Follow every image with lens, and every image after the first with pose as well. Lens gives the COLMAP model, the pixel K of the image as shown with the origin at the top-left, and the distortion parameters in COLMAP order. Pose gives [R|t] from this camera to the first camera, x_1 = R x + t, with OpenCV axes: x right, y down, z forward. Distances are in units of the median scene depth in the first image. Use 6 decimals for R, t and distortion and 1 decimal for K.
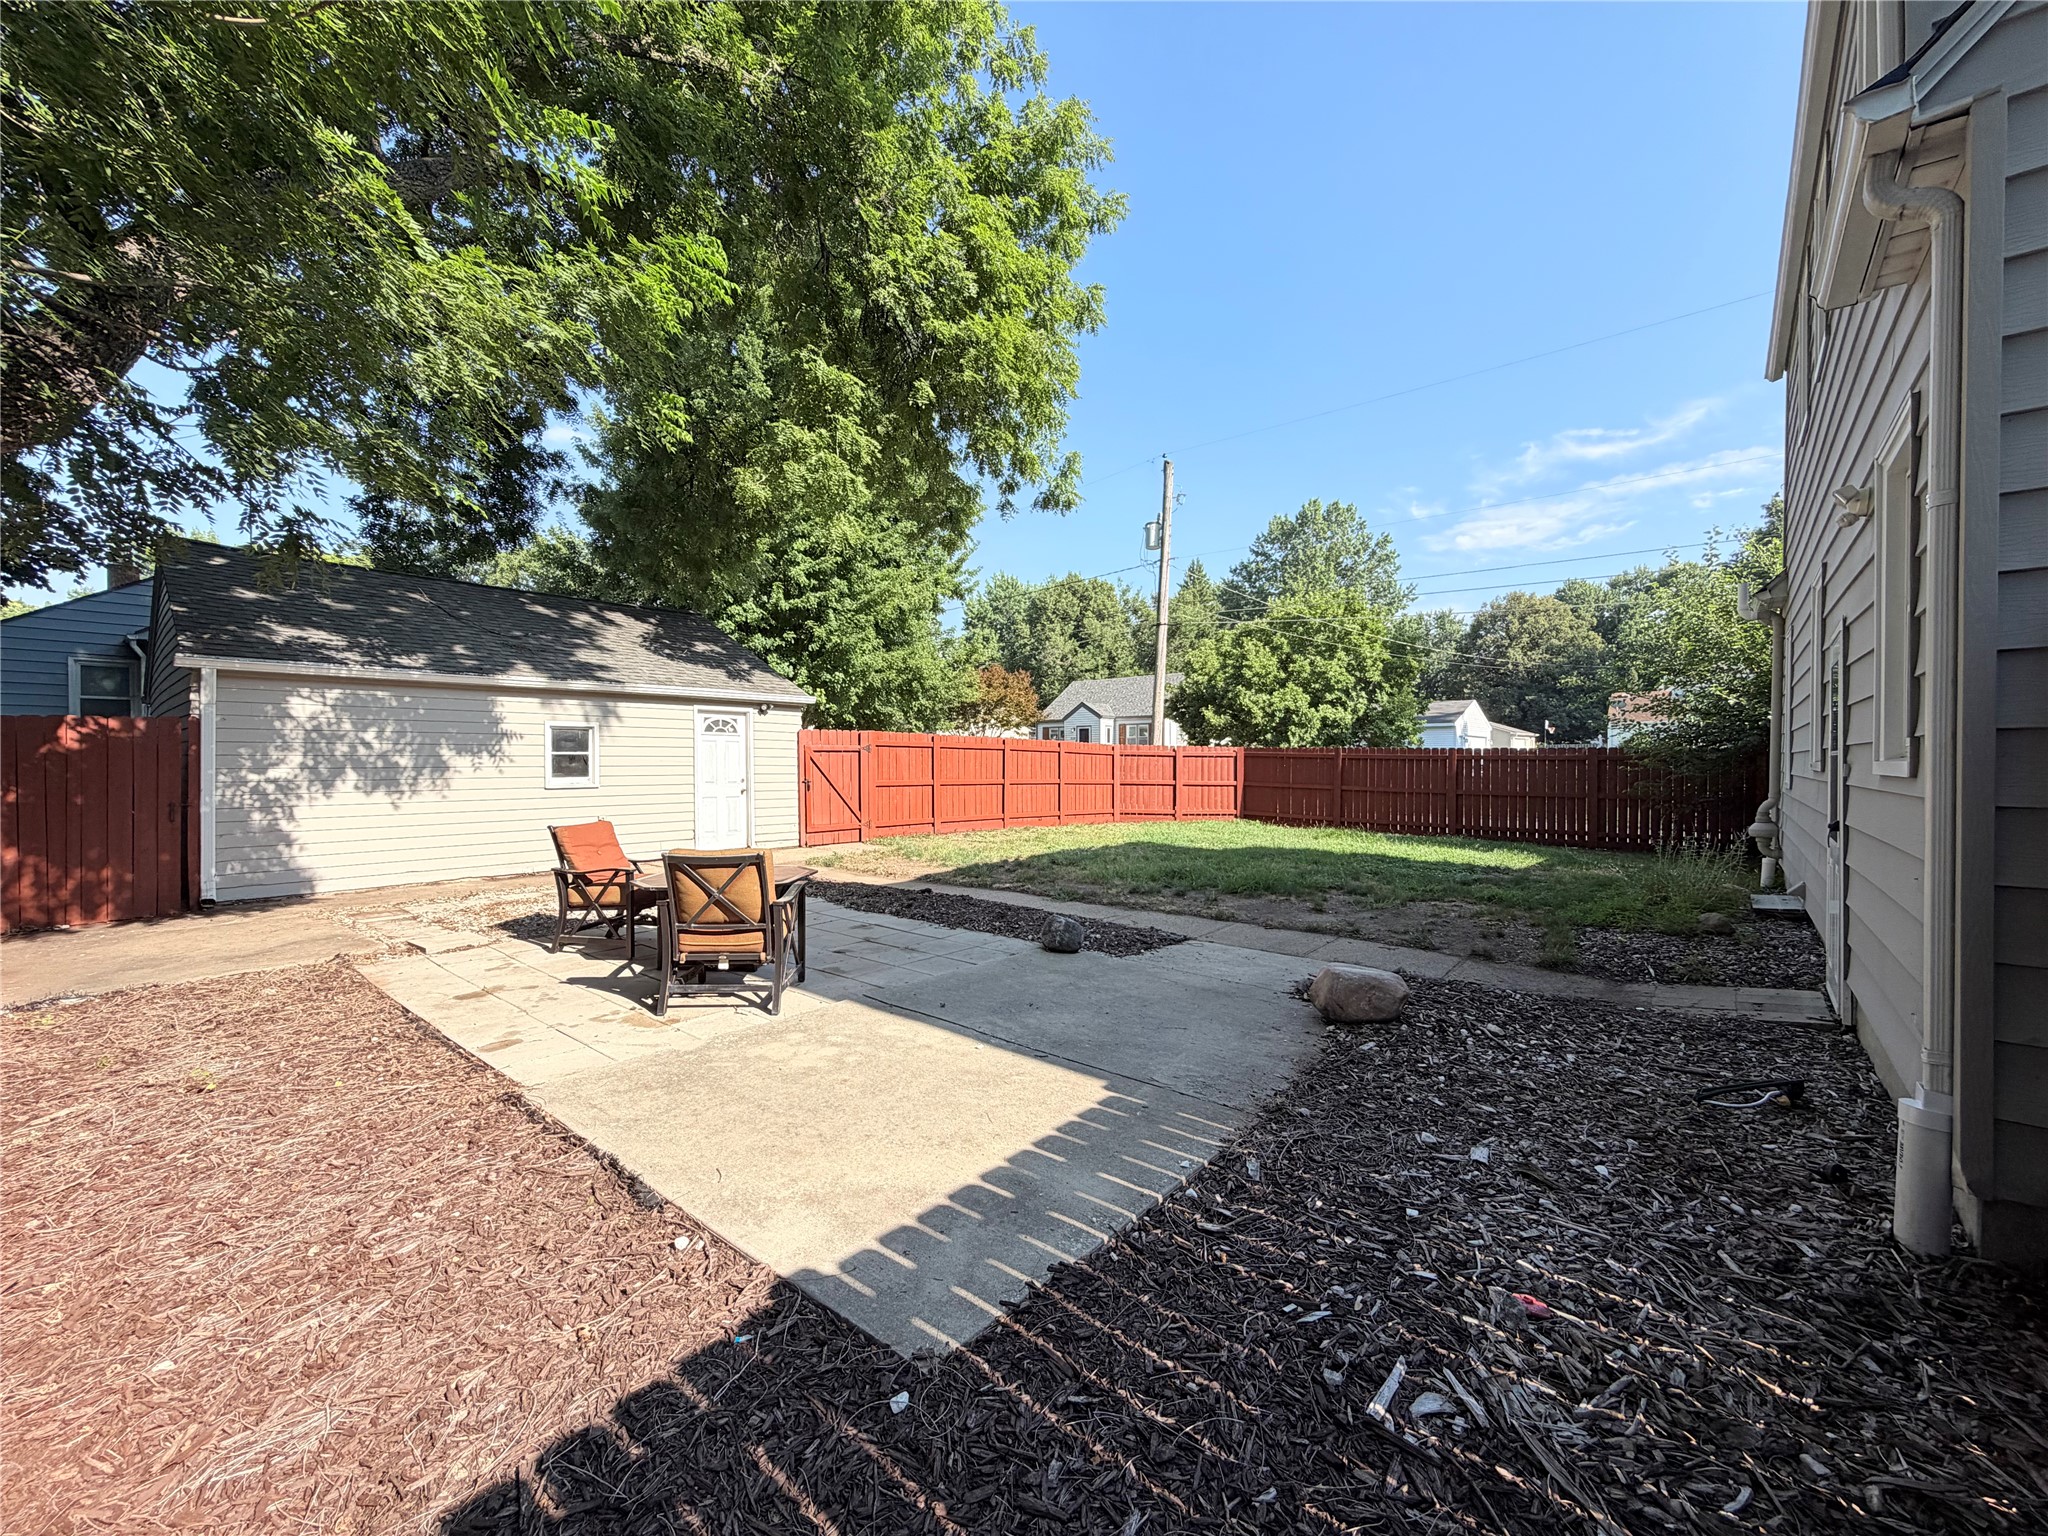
lens RADIAL K [[835.5, 0, 1024.0], [0, 835.5, 768.0], [0, 0, 1]] dist [0.001110, 0.000048]
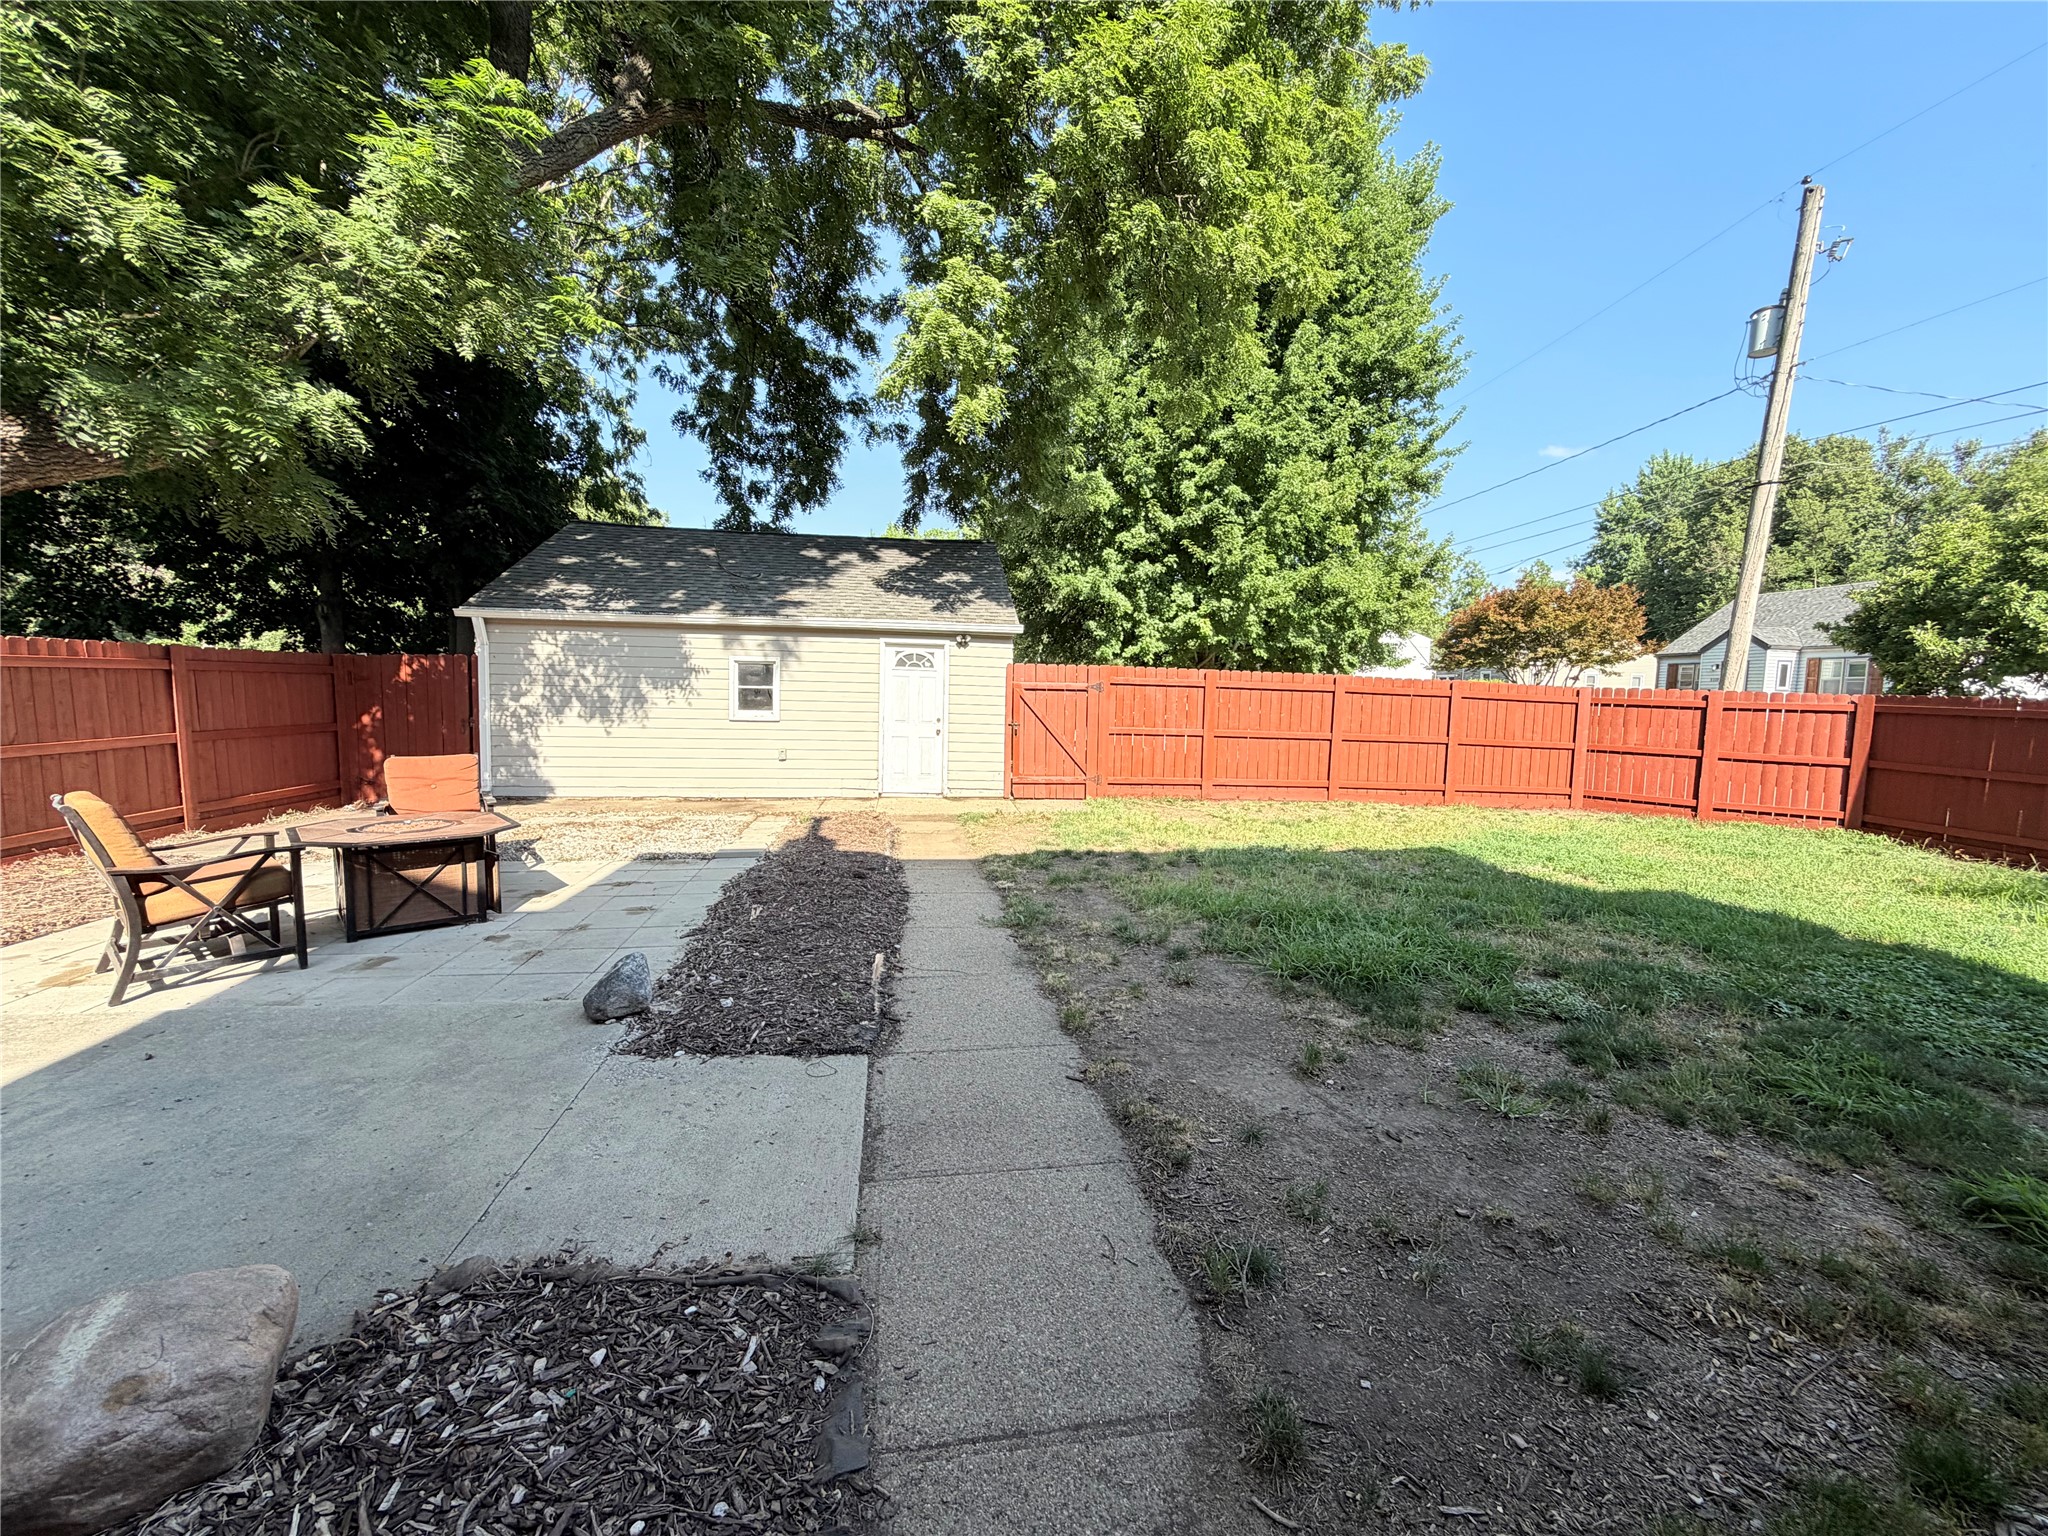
lens RADIAL K [[829.2, 0, 1024.0], [0, 829.2, 768.0], [0, 0, 1]] dist [-0.009374, 0.000079]
pose [[0.738433, 0.071705, -0.670503, 0.399792], [-0.024901, 0.996552, 0.079149, -0.008896], [0.673867, -0.041750, 0.737672, 0.465623]]
